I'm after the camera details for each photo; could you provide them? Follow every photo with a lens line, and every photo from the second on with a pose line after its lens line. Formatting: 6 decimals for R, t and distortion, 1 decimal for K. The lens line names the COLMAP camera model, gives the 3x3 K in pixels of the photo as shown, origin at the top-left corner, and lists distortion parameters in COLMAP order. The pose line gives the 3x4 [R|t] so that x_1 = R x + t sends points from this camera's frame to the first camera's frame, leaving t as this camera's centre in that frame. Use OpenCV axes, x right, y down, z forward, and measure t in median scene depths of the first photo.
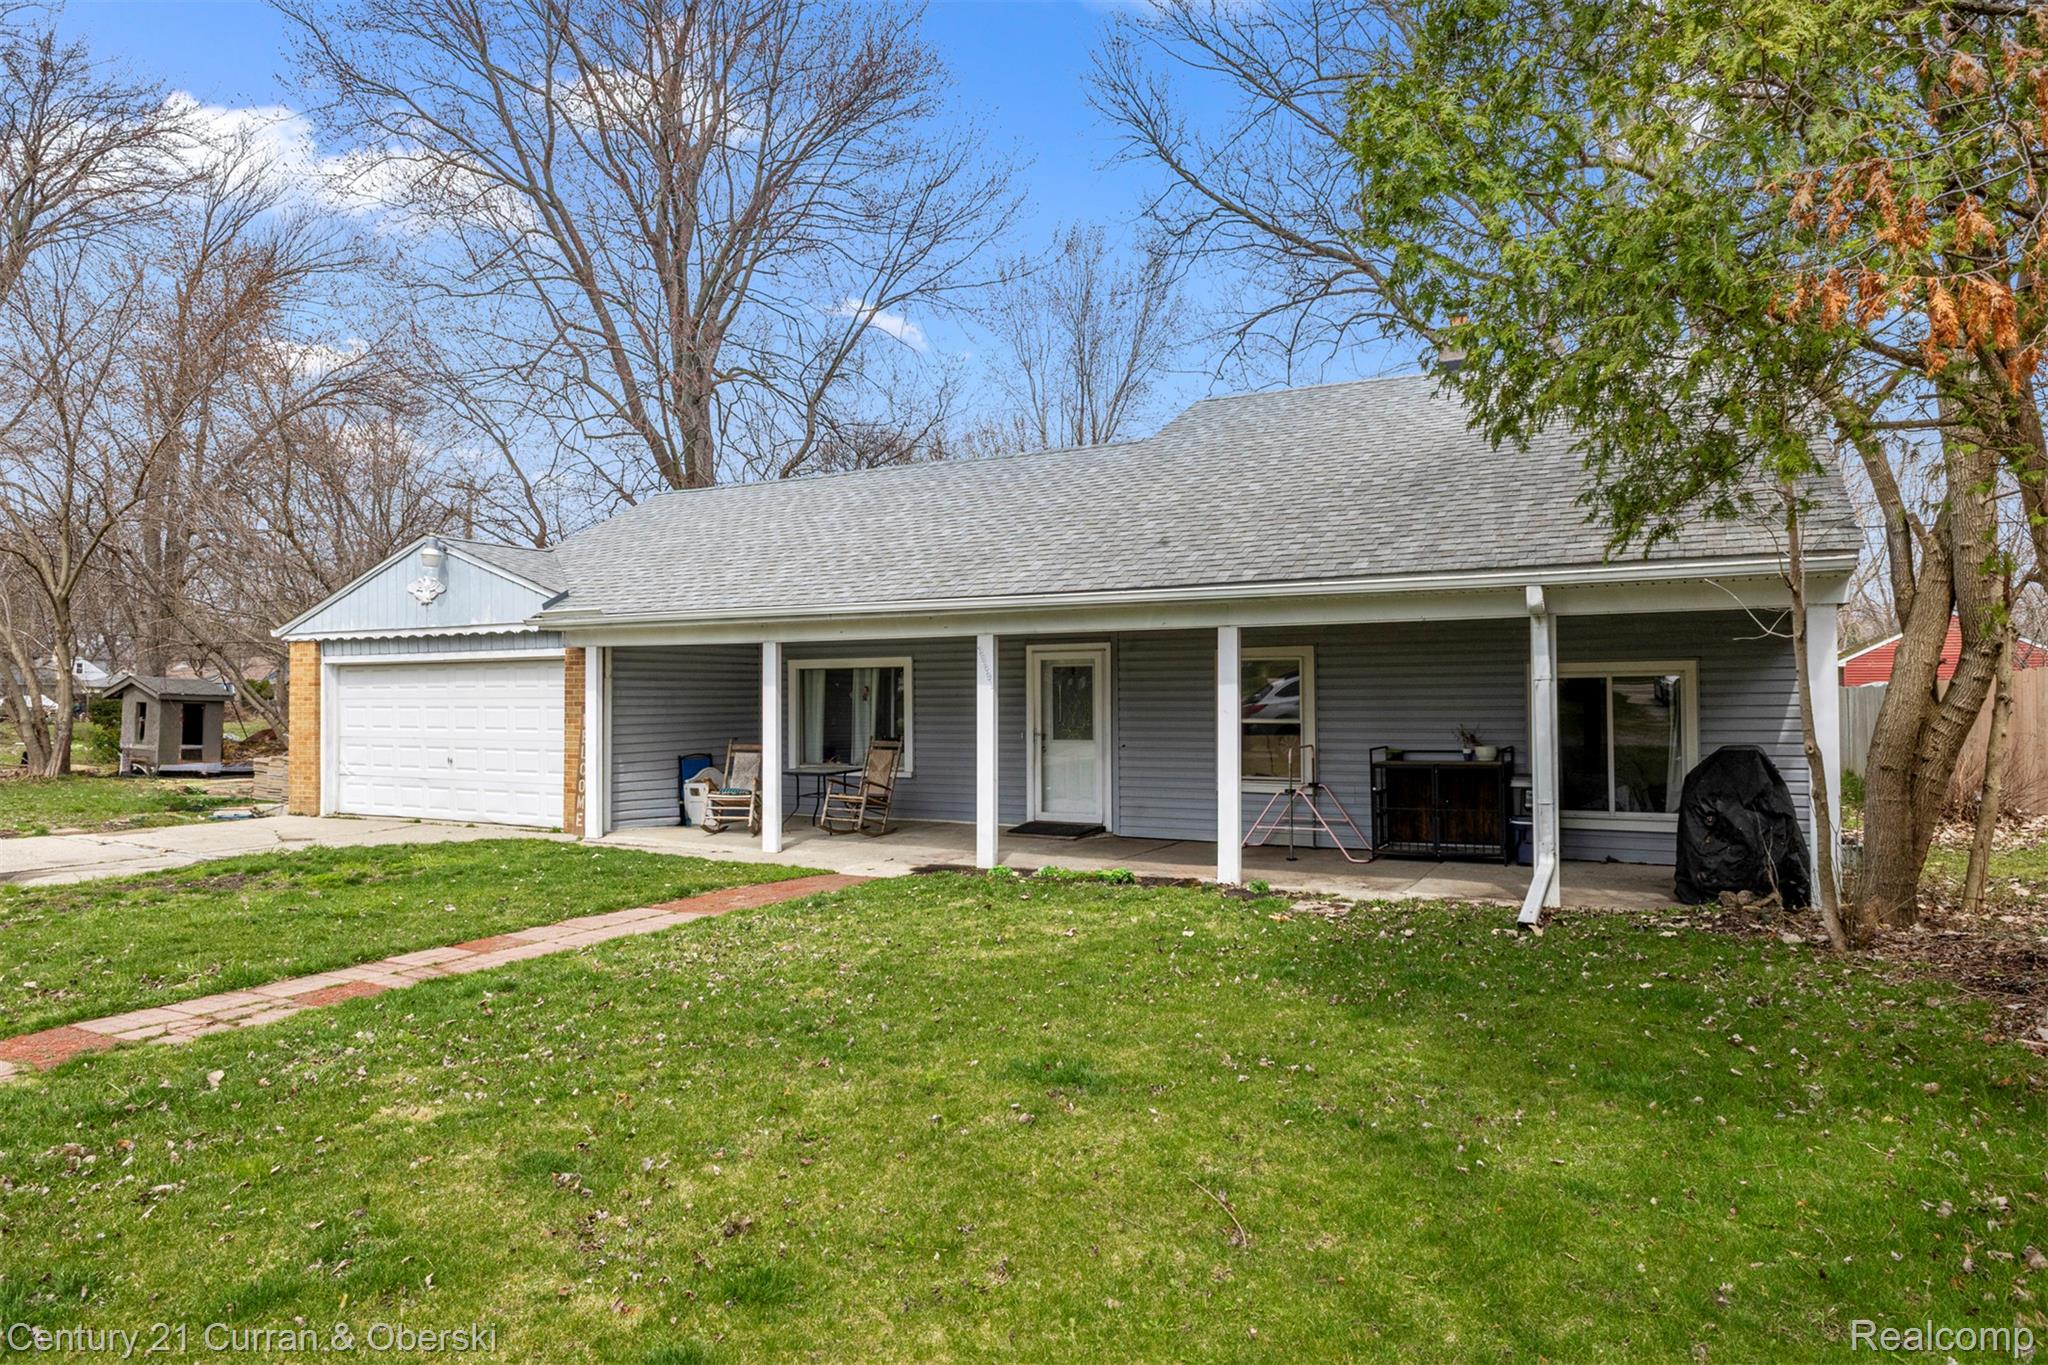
lens RADIAL K [[1252.2, 0, 1016.7], [0, 1252.2, 679.5], [0, 0, 1]] dist [0.004078, -0.000141]
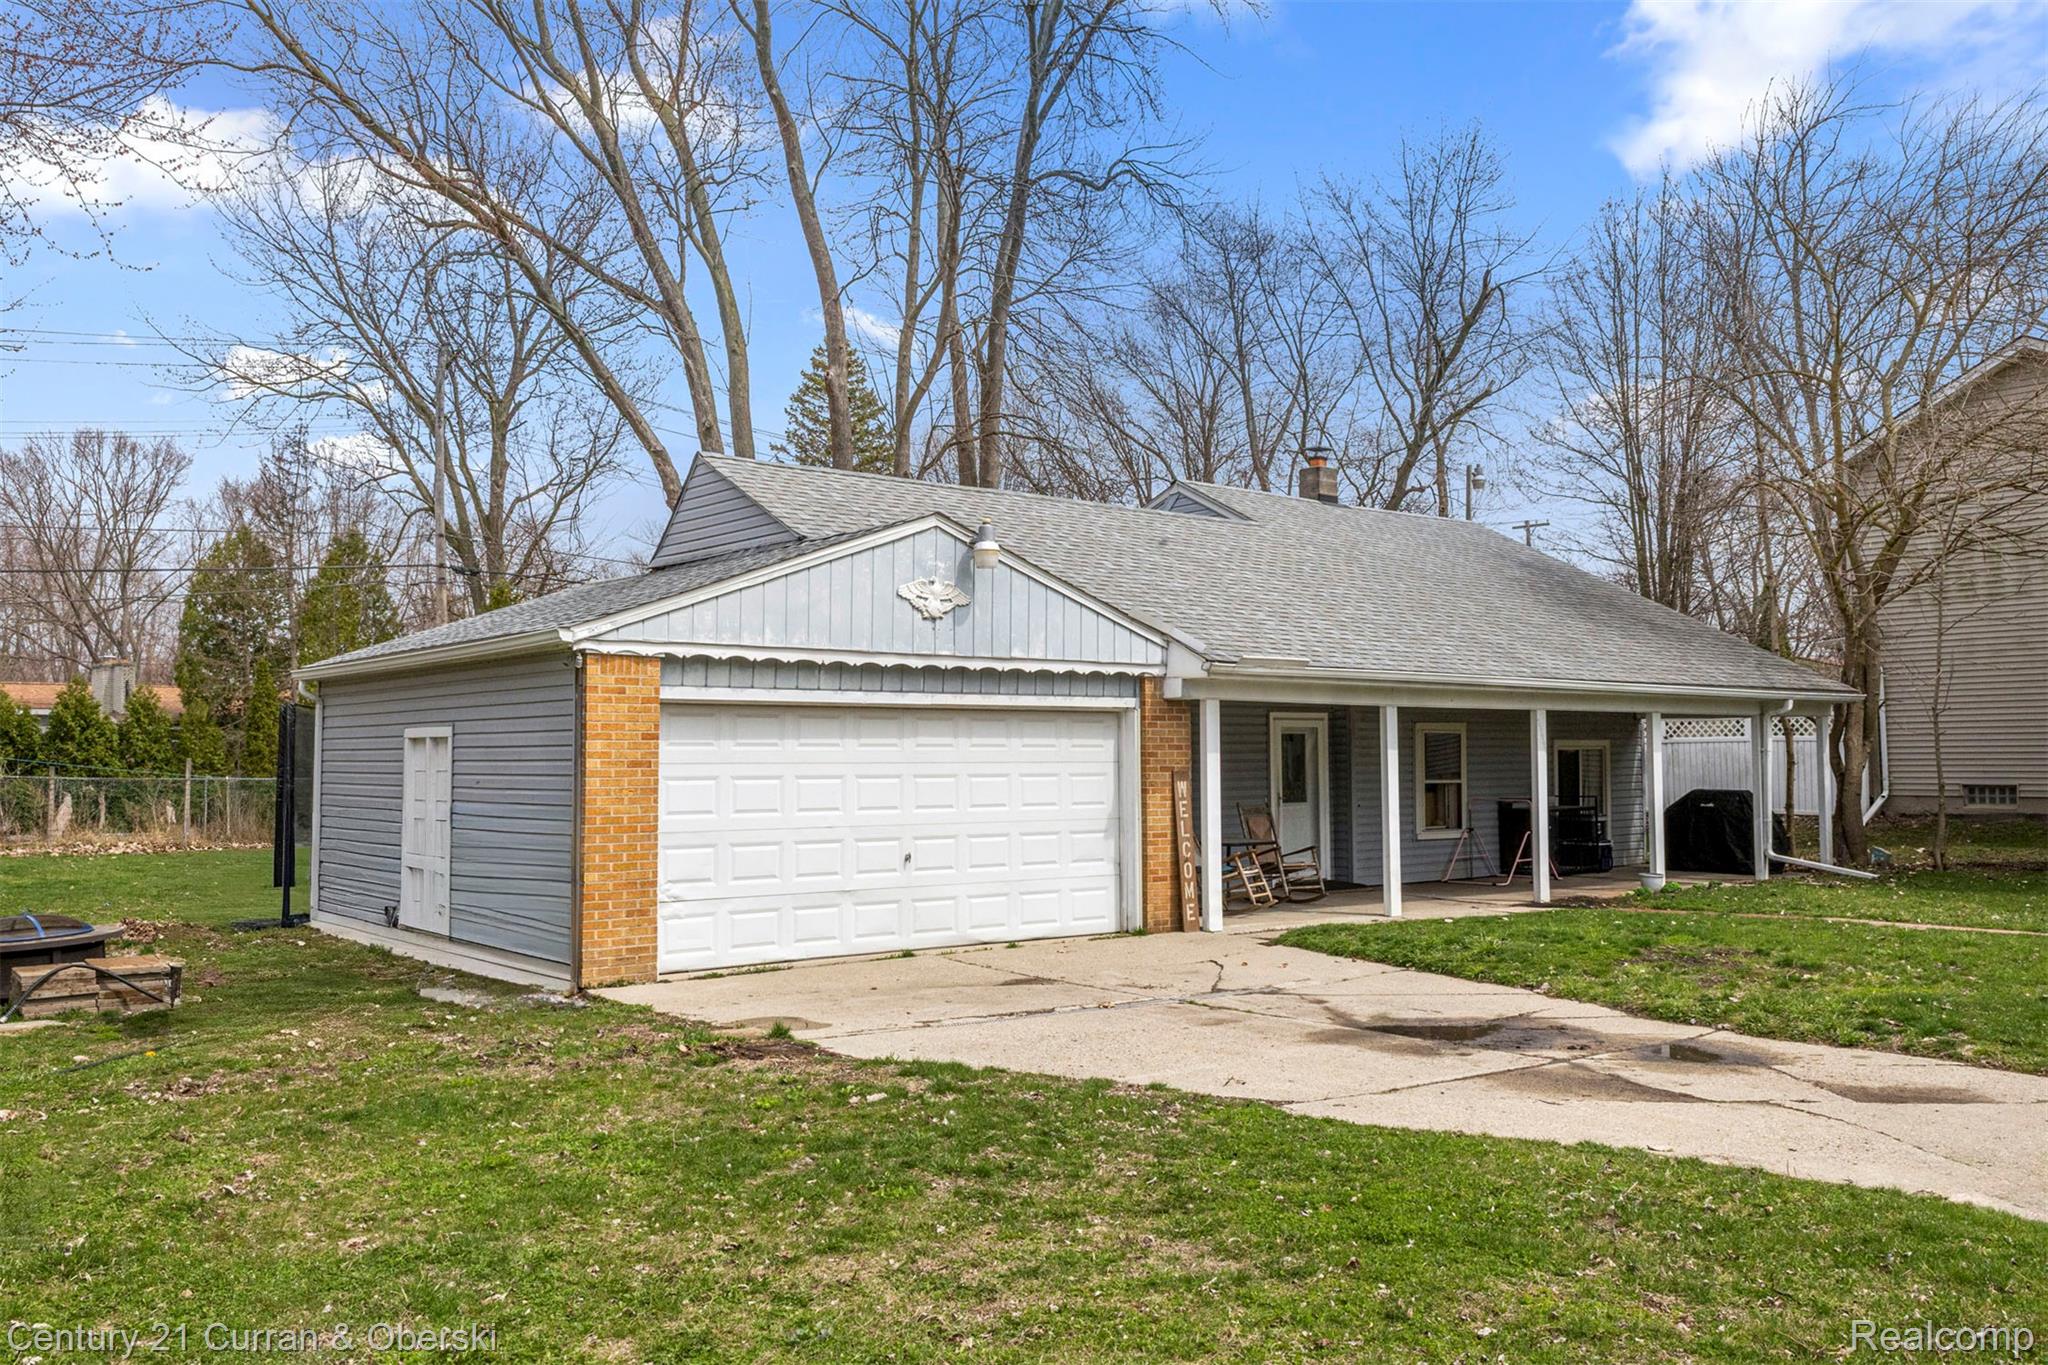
lens RADIAL K [[1684.8, 0, 1028.7], [0, 1684.8, 683.1], [0, 0, 1]] dist [0.005155, 0.001638]
pose [[0.368731, 0.046466, 0.928374, -1.314471], [-0.008964, 0.998881, -0.046435, 0.014526], [-0.929493, 0.008800, 0.368735, 0.648716]]
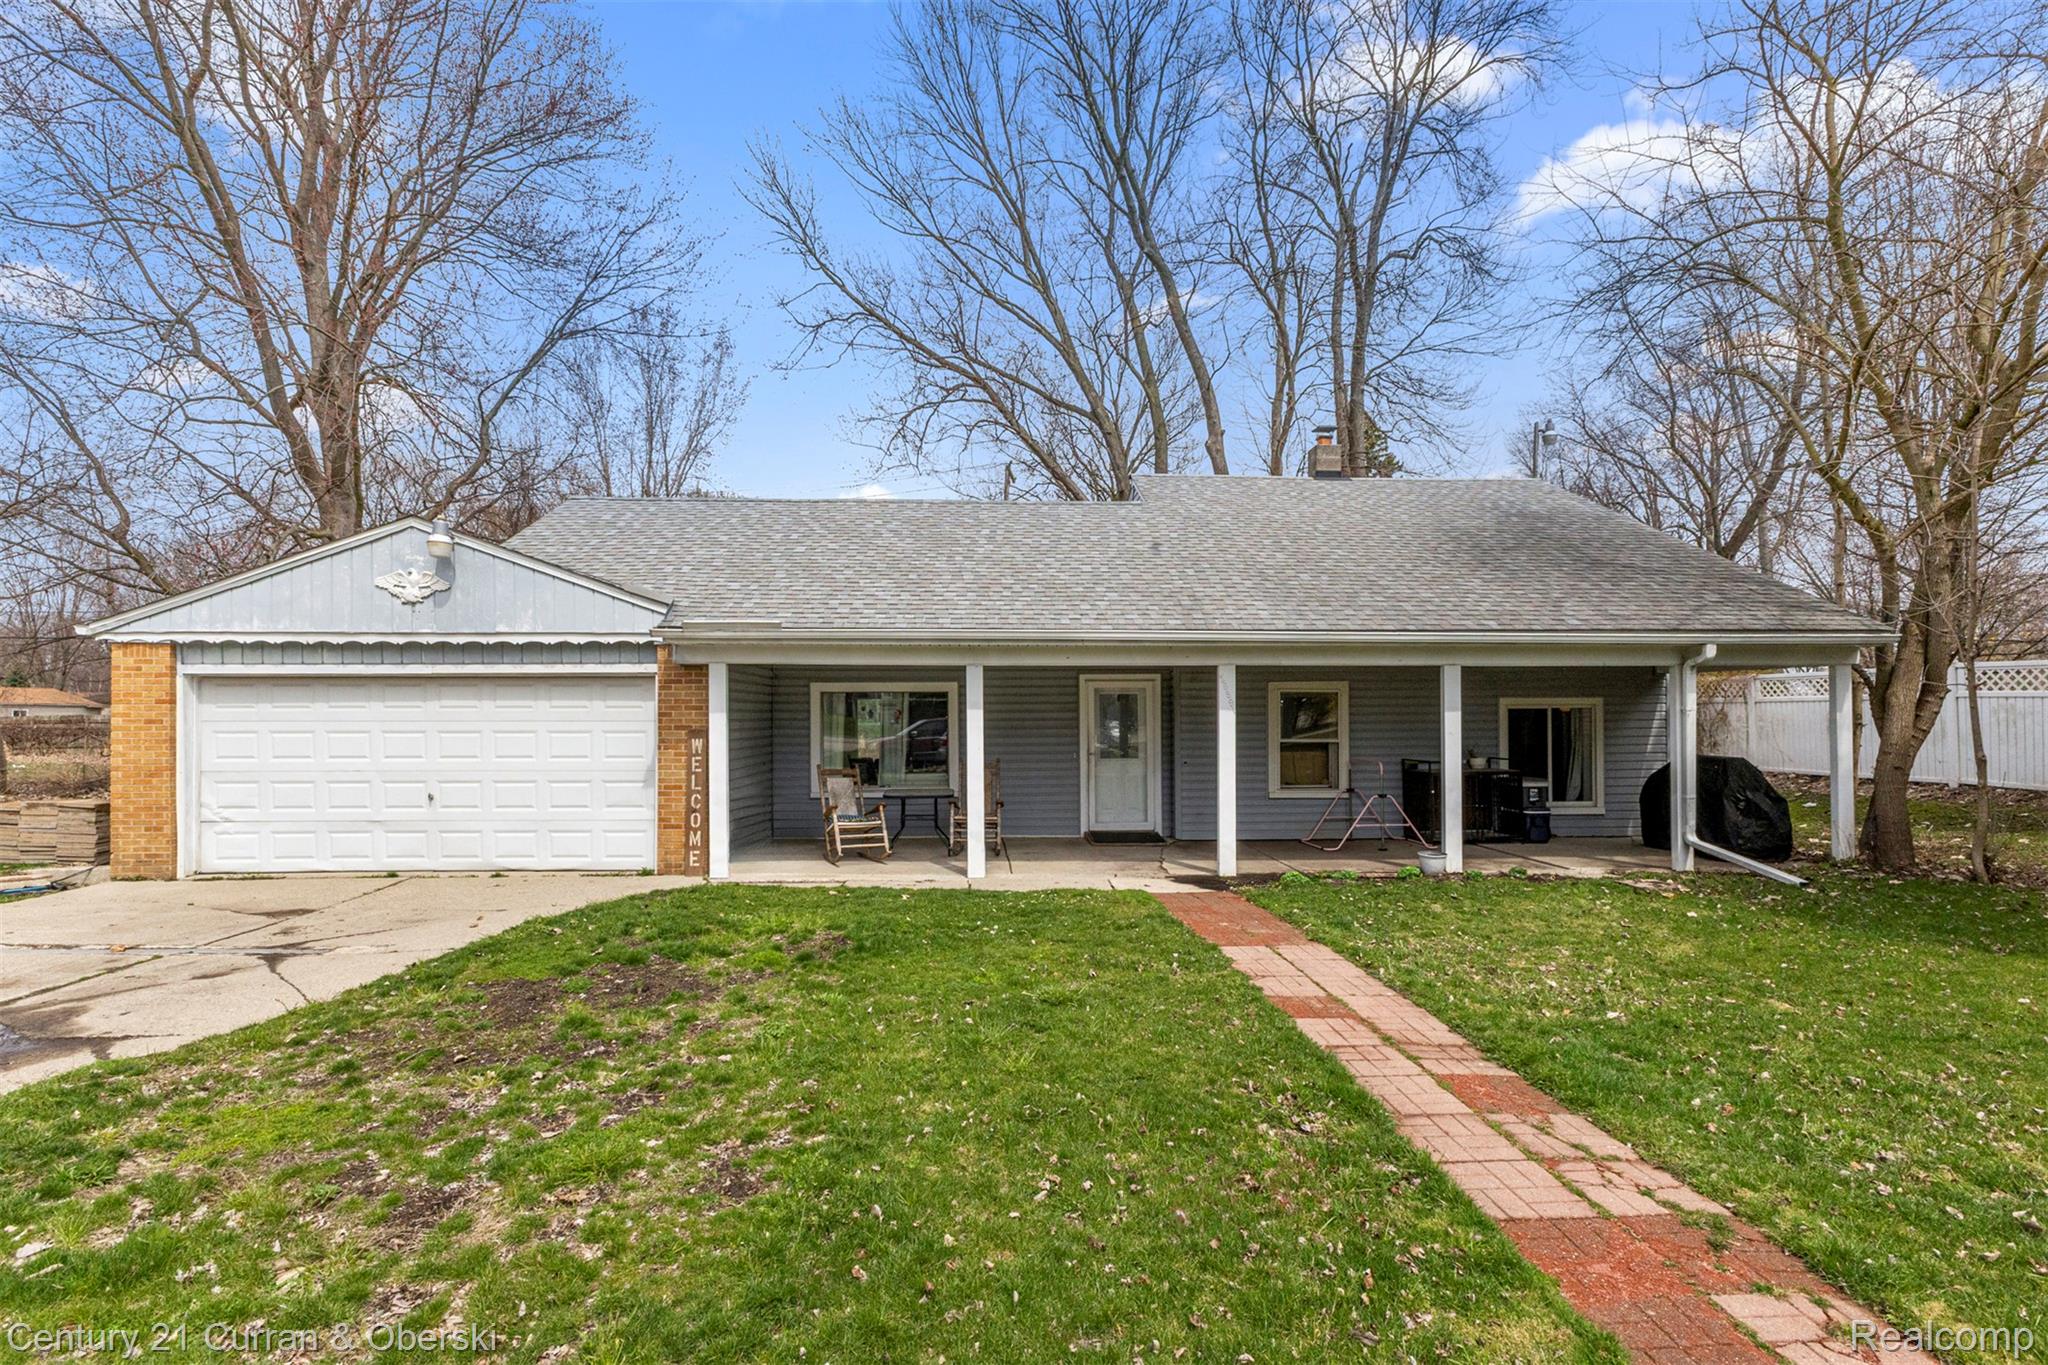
lens RADIAL K [[988.6, 0, 1013.2], [0, 988.6, 720.2], [0, 0, 1]] dist [-0.011281, 0.000069]
pose [[0.847962, 0.001945, 0.530054, -0.494677], [-0.009465, 0.999889, 0.011472, 0.003784], [-0.529973, -0.014745, 0.847887, 0.270769]]
